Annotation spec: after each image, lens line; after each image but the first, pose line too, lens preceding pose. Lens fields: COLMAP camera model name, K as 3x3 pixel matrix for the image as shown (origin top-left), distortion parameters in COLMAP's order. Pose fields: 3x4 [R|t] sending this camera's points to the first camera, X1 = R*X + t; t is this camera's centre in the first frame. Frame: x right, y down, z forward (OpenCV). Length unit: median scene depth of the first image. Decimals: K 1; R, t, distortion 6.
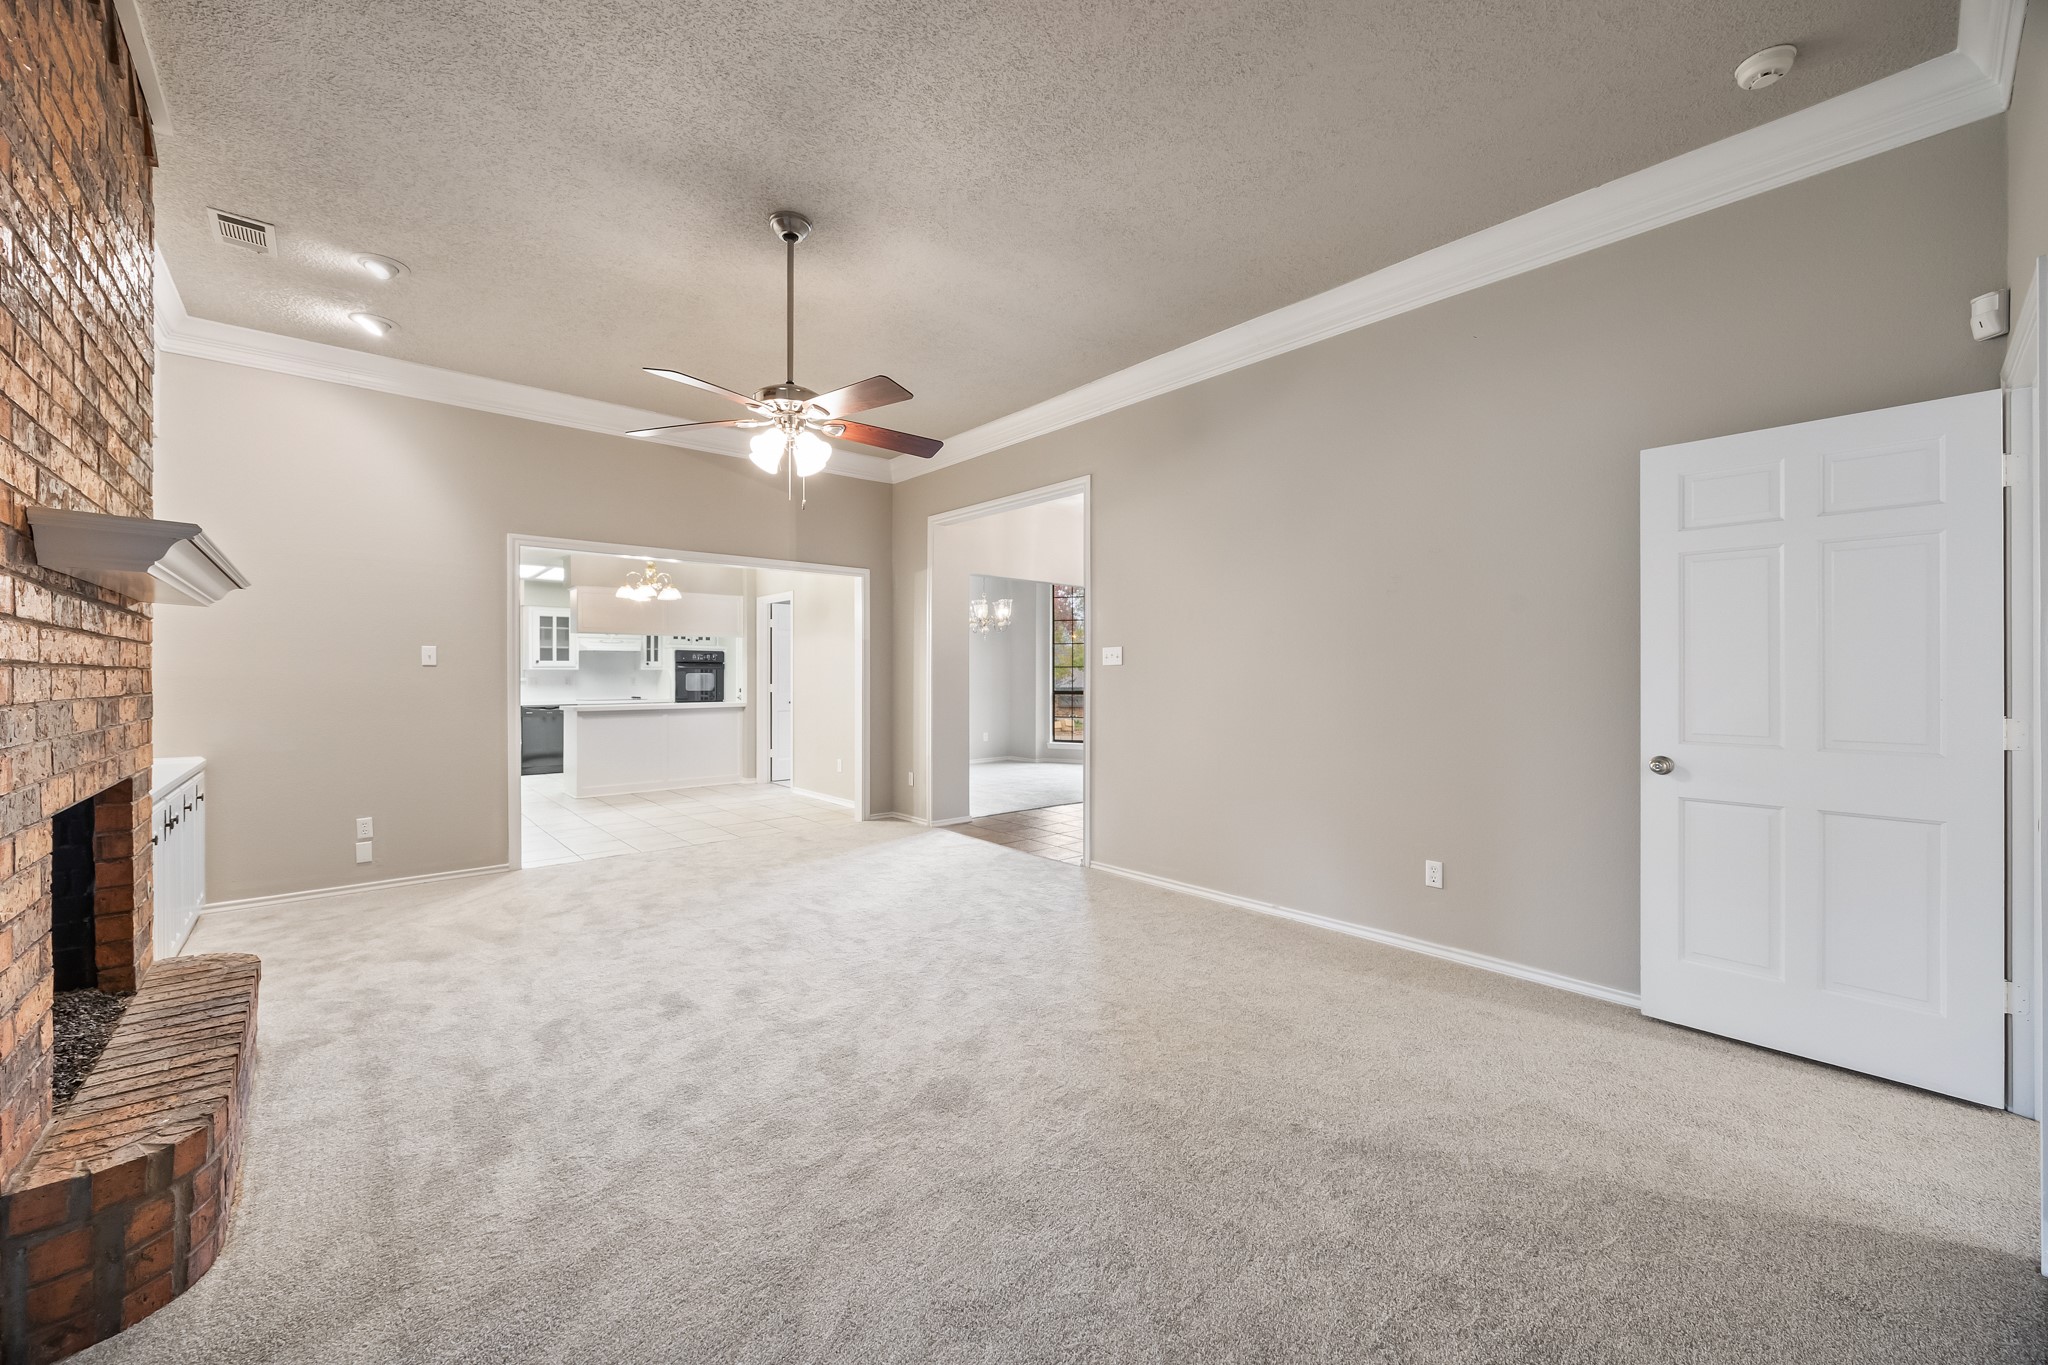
lens RADIAL K [[790.2, 0, 1024.5], [0, 790.2, 672.8], [0, 0, 1]] dist [0.009692, -0.000480]
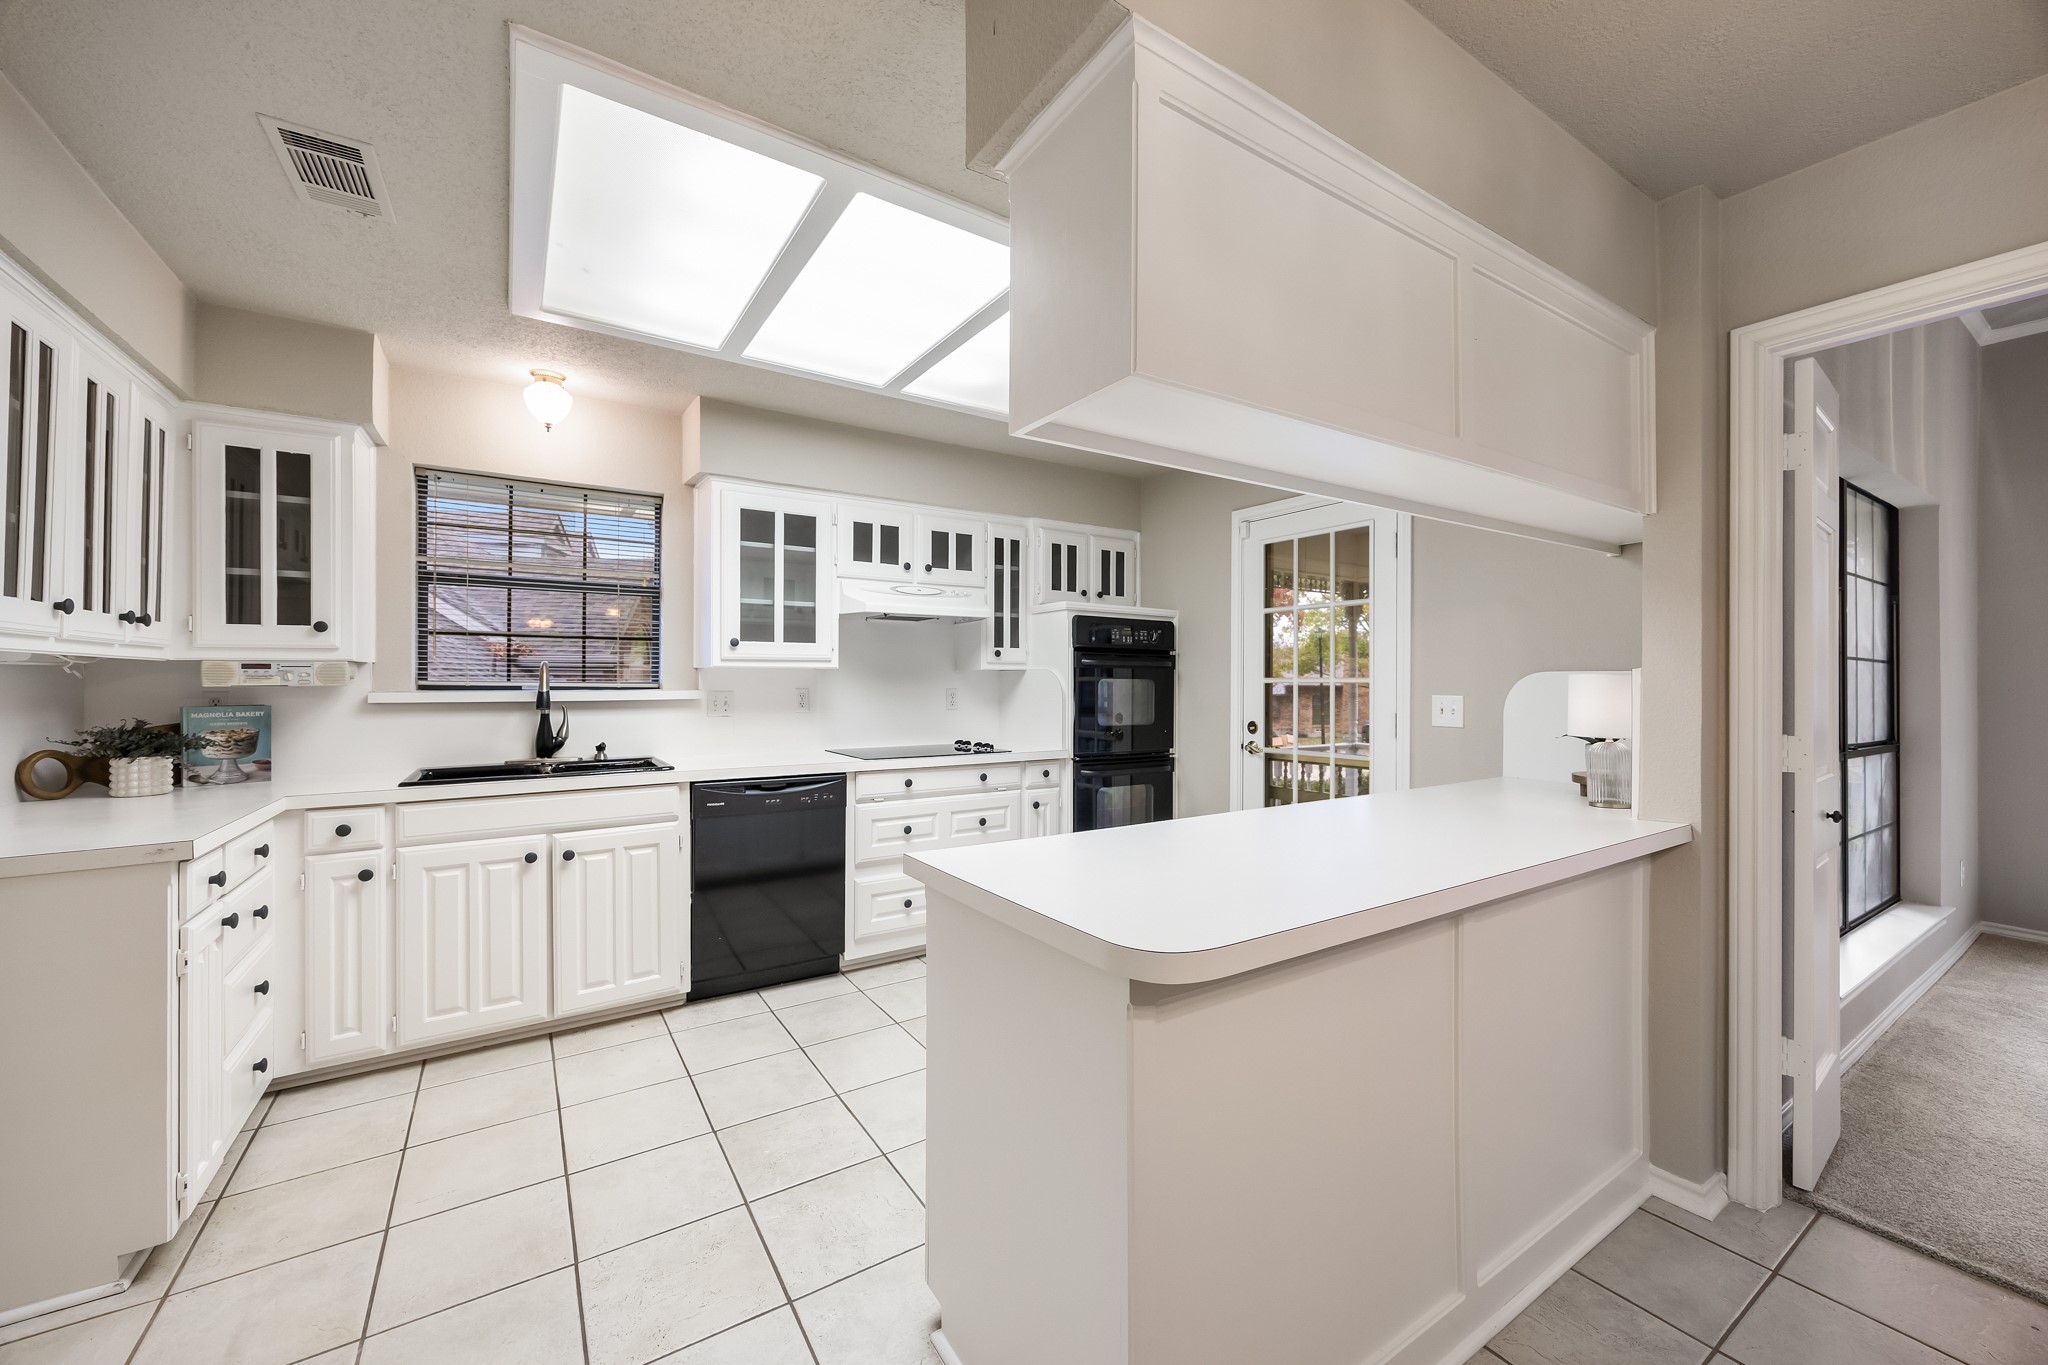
lens RADIAL K [[790.2, 0, 1020.5], [0, 790.2, 672.2], [0, 0, 1]] dist [0.009692, -0.000480]
pose [[0.988605, 0.007687, -0.150337, -0.440411], [-0.007330, 0.999969, 0.002935, -0.004076], [0.150355, -0.001799, 0.988630, 0.681437]]
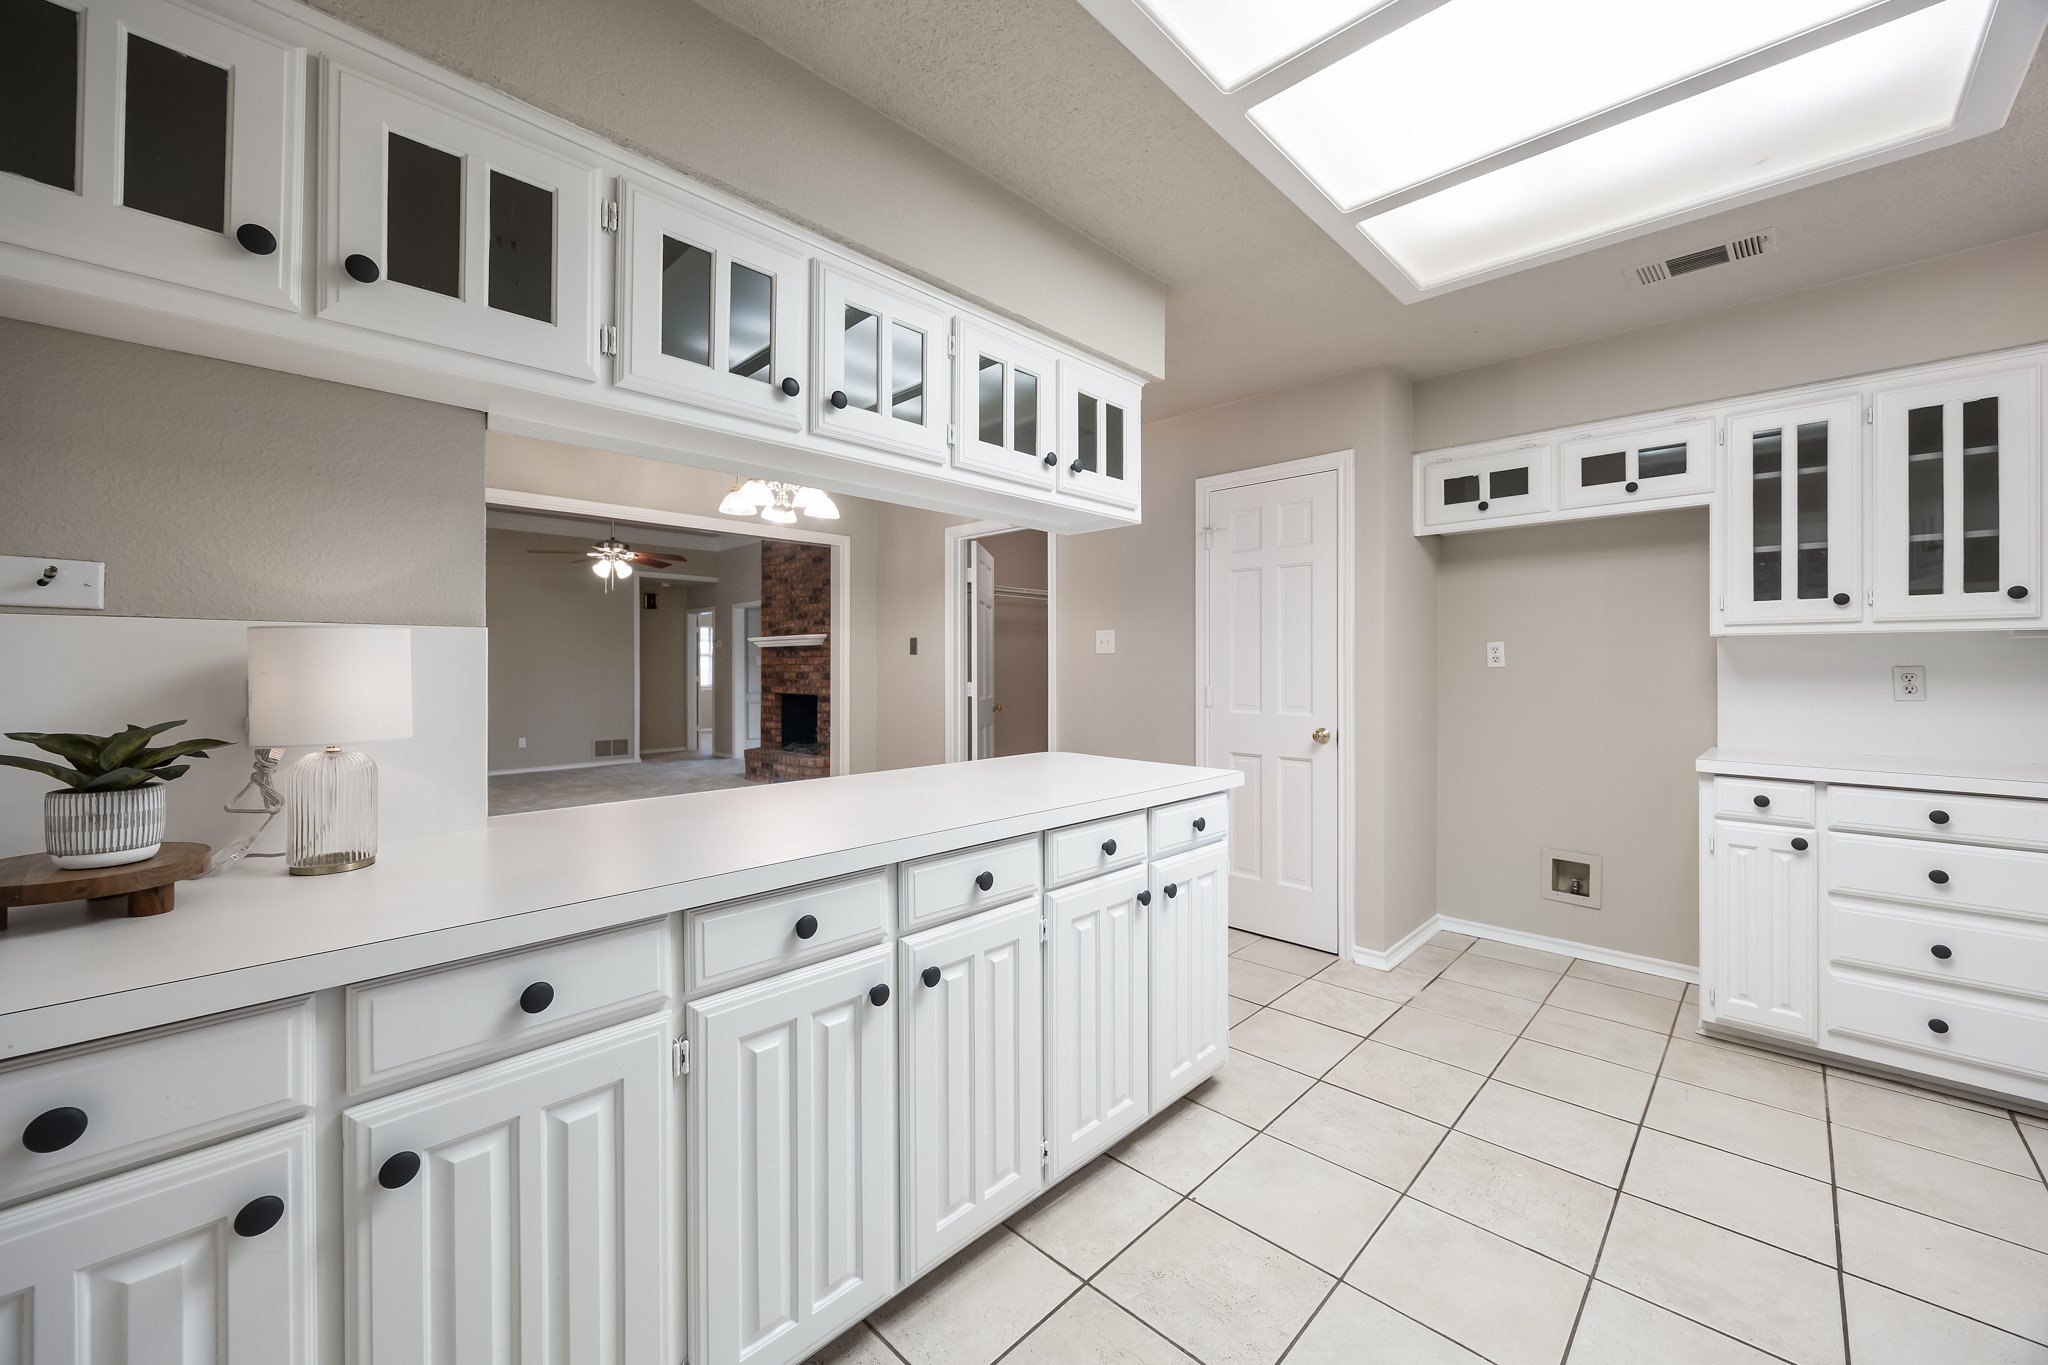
lens RADIAL K [[790.2, 0, 1027.5], [0, 790.2, 663.2], [0, 0, 1]] dist [0.009692, -0.000480]
pose [[-0.997328, 0.004484, -0.072911, -0.406113], [0.005054, 0.999958, -0.007624, 0.004578], [0.072874, -0.007972, -0.997309, 1.056602]]
